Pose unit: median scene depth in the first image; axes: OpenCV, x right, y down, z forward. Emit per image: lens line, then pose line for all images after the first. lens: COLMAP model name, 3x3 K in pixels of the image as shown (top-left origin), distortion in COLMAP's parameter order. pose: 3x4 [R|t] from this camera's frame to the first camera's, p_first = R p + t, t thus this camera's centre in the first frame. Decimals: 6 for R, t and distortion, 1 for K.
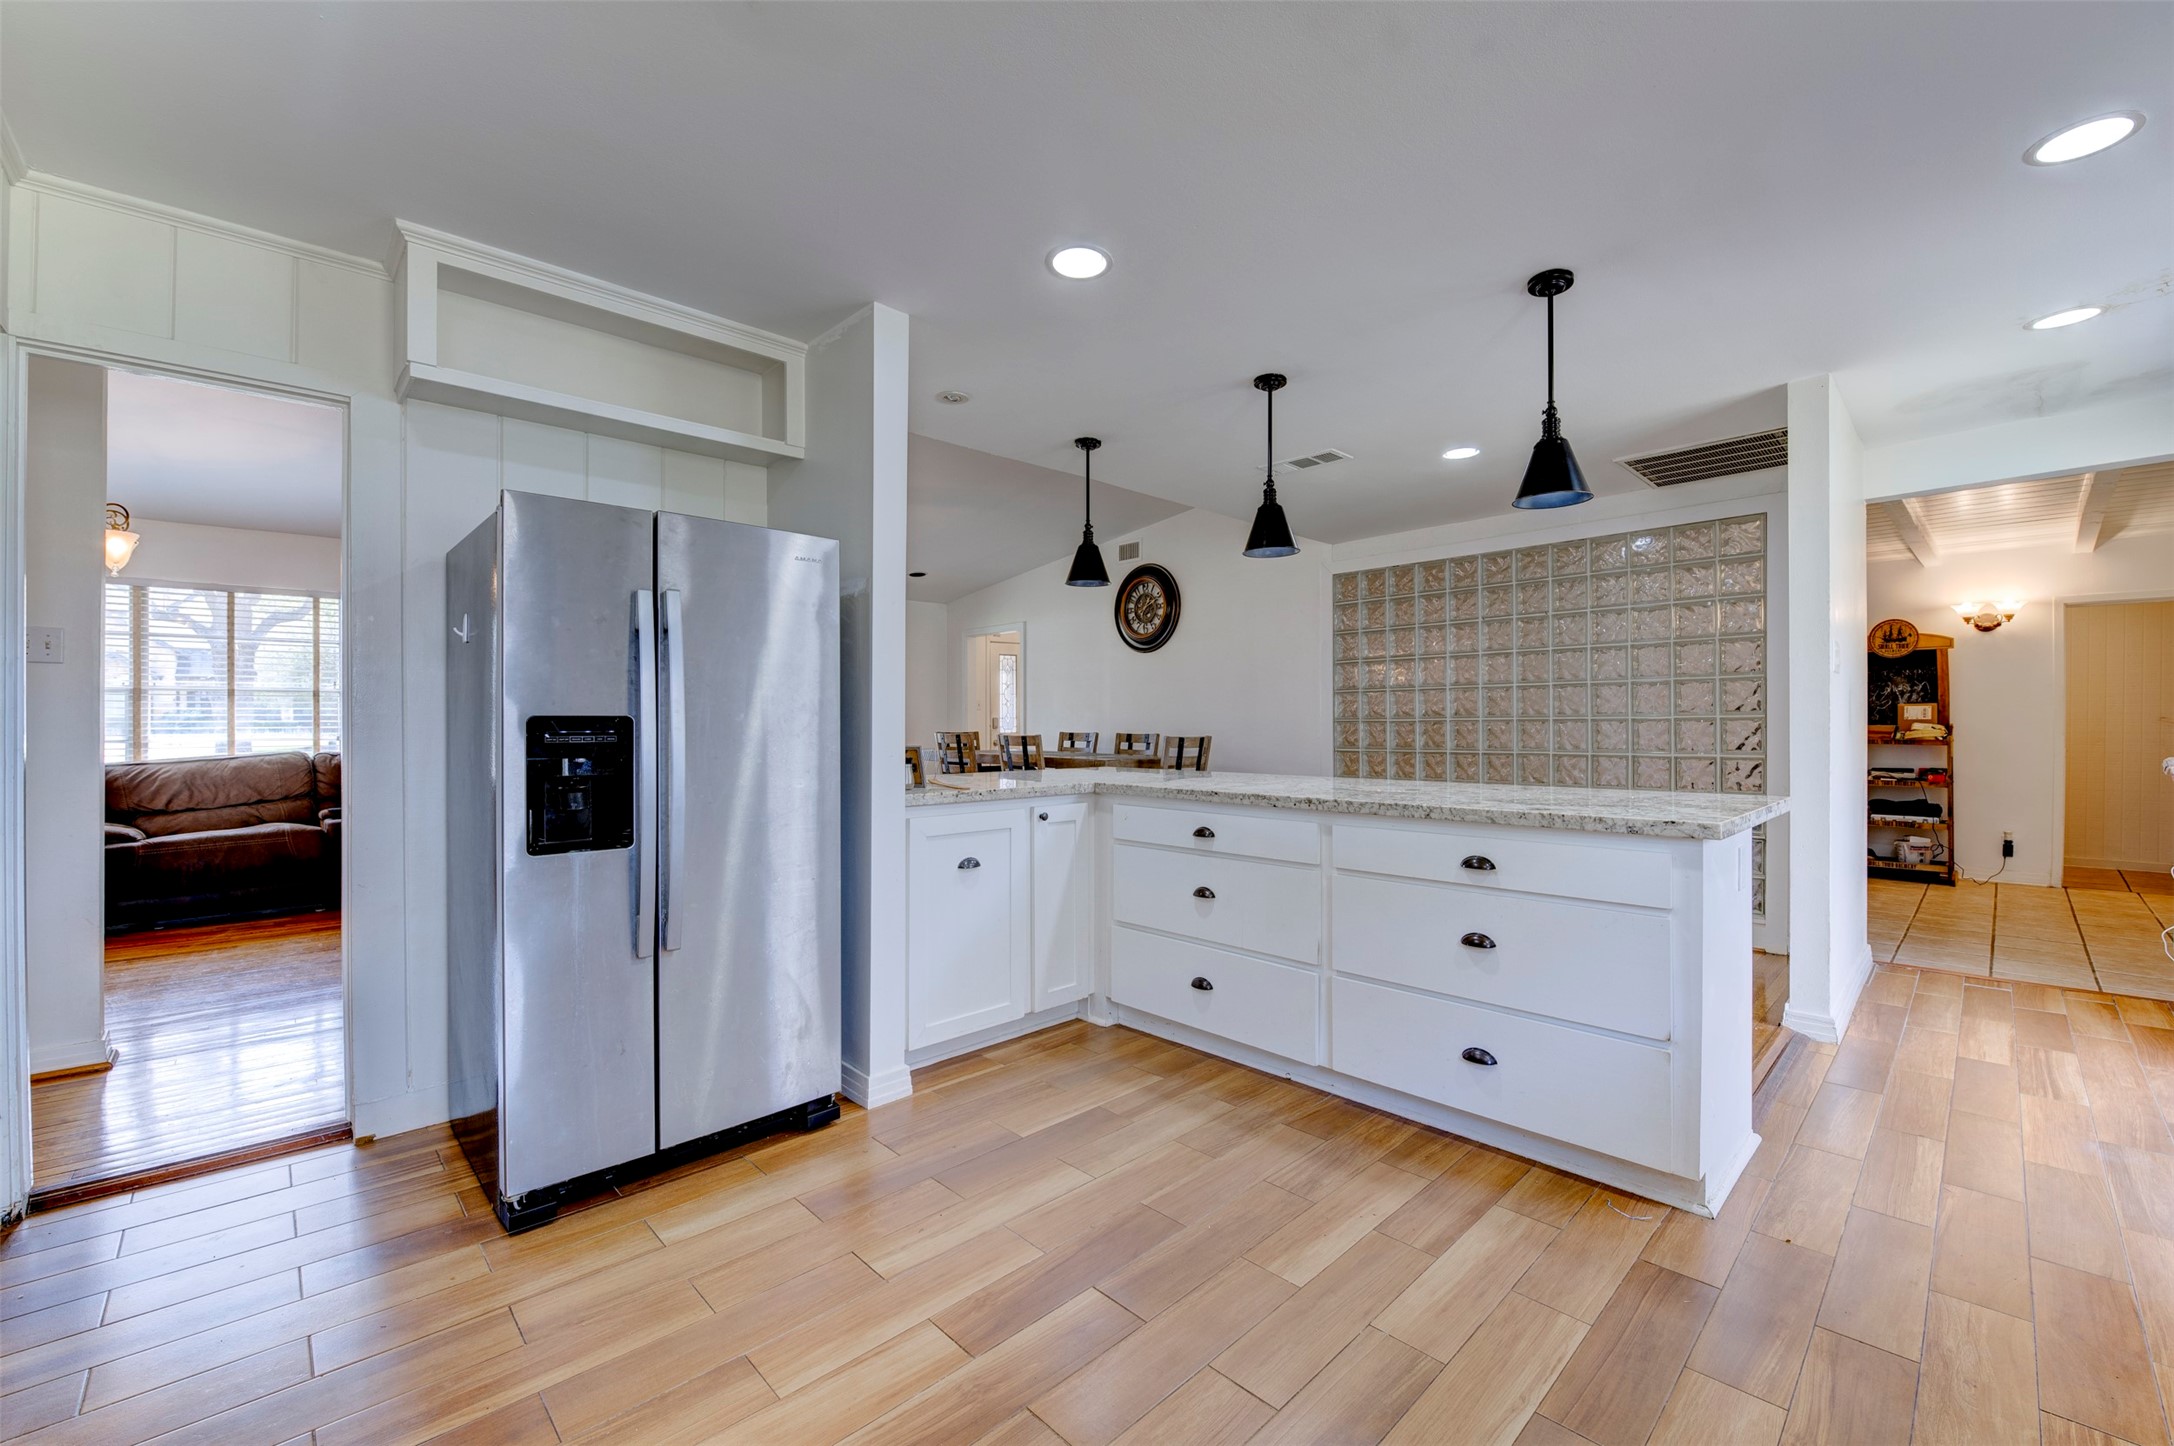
lens RADIAL K [[894.5, 0, 1091.9], [0, 894.5, 716.9], [0, 0, 1]] dist [-0.002869, -0.000294]
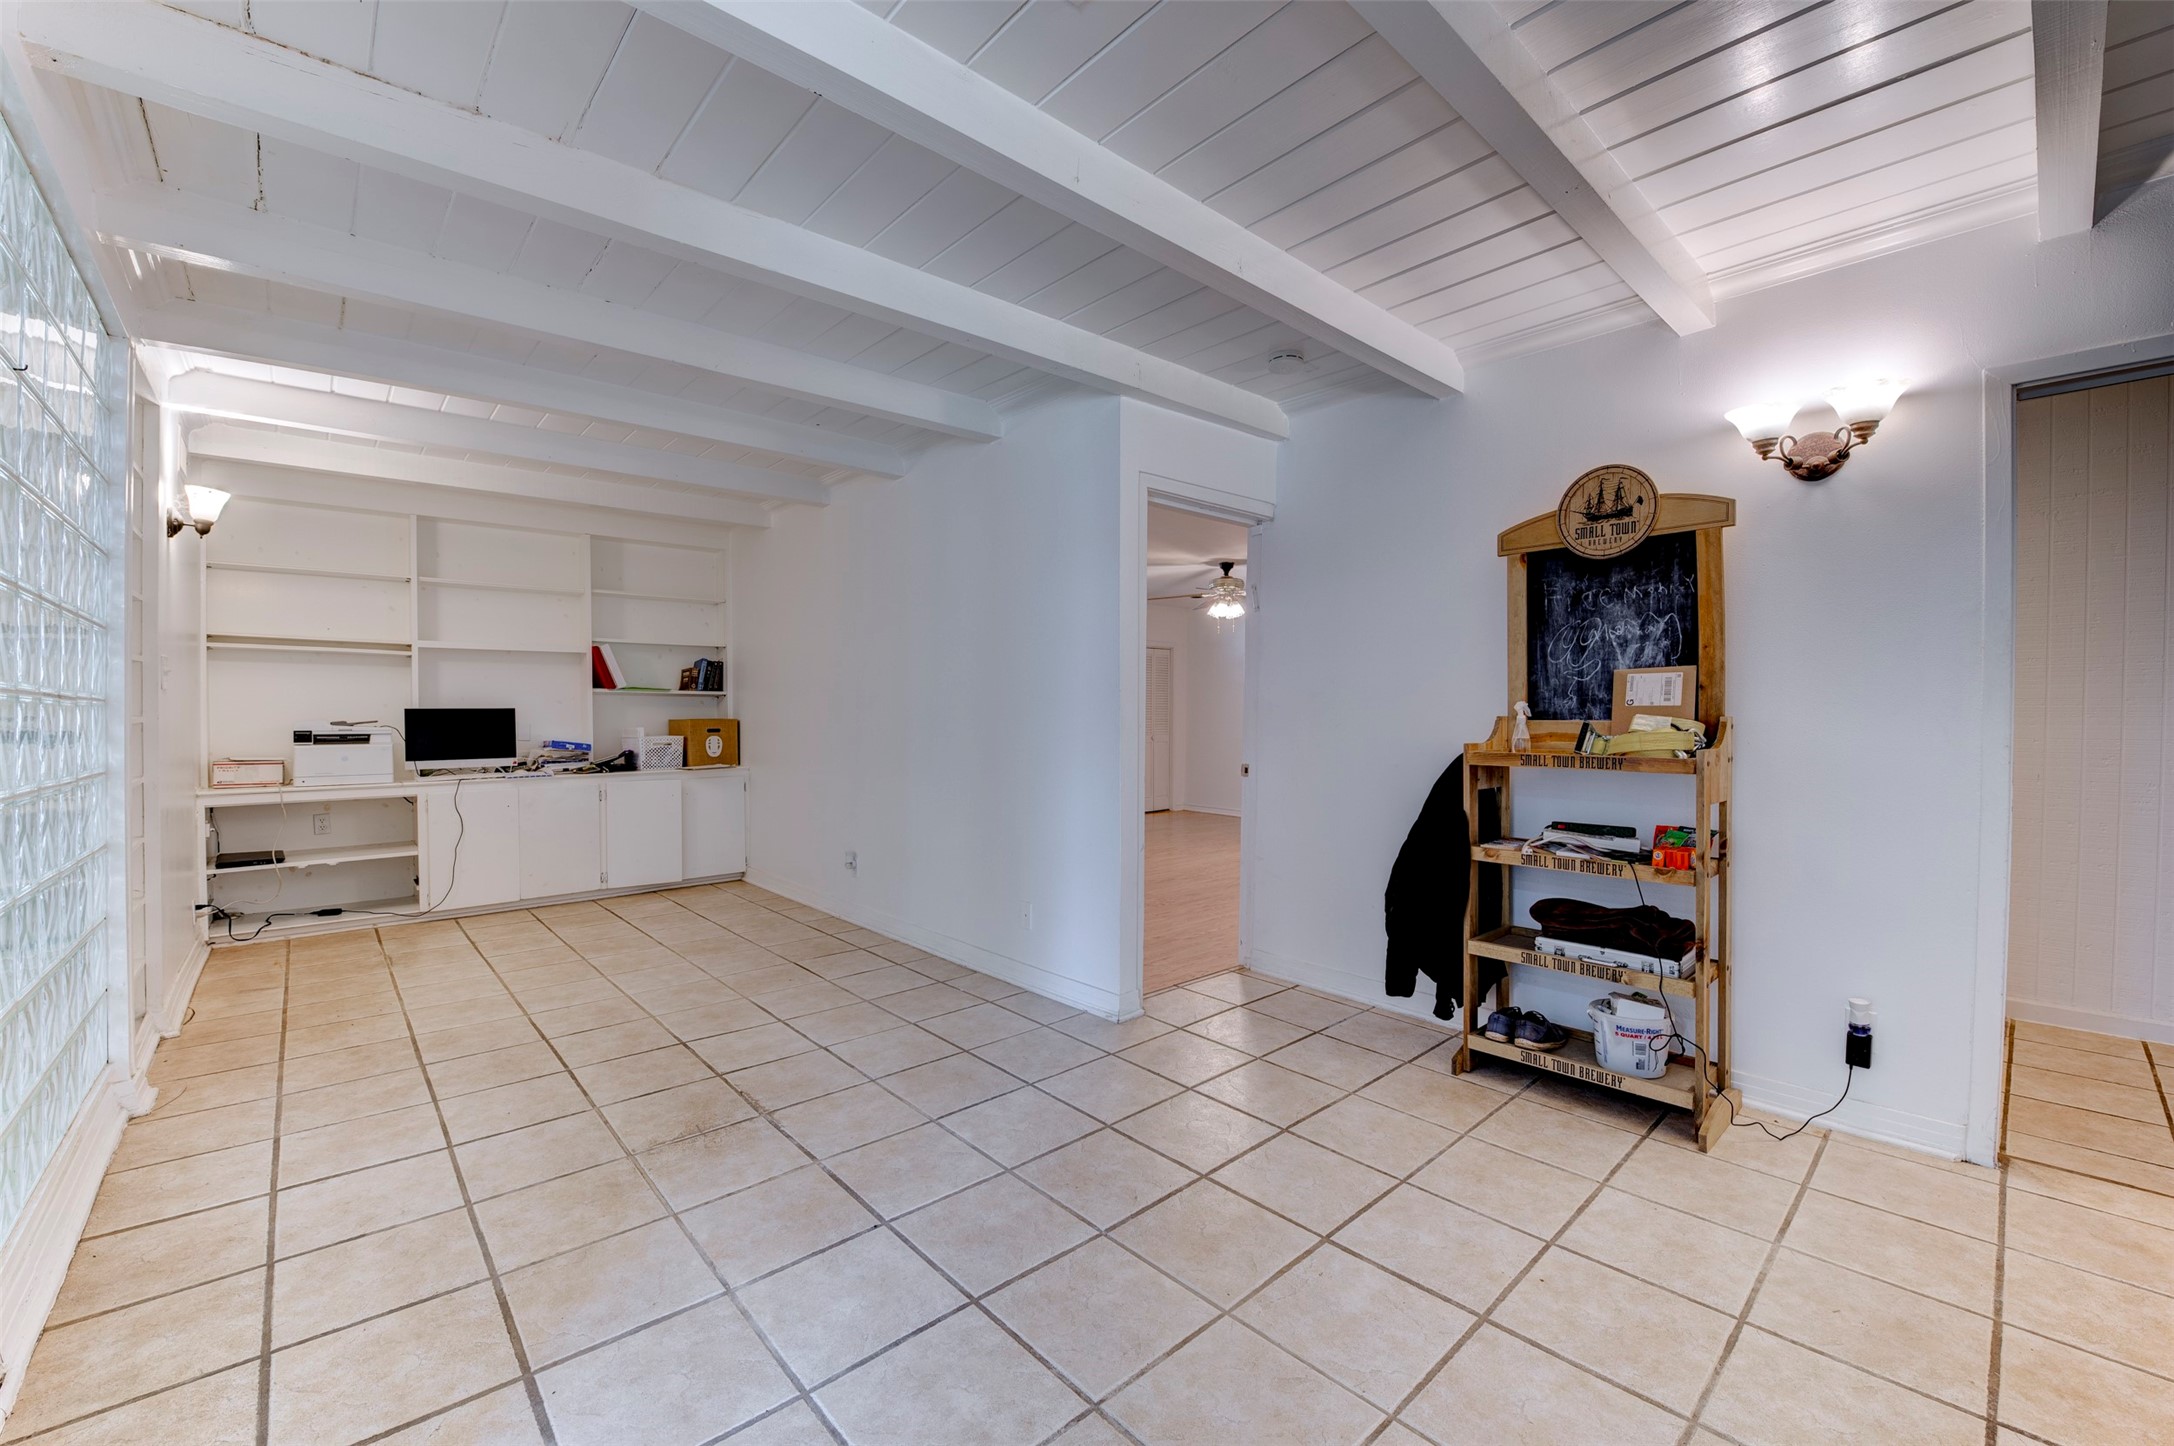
lens RADIAL K [[869.5, 0, 1082.0], [0, 869.5, 724.6], [0, 0, 1]] dist [-0.013163, -0.000352]
pose [[0.999252, 0.004575, -0.038394, 0.691118], [-0.004328, 0.999969, 0.006514, 0.009917], [0.038423, -0.006343, 0.999241, 0.605892]]
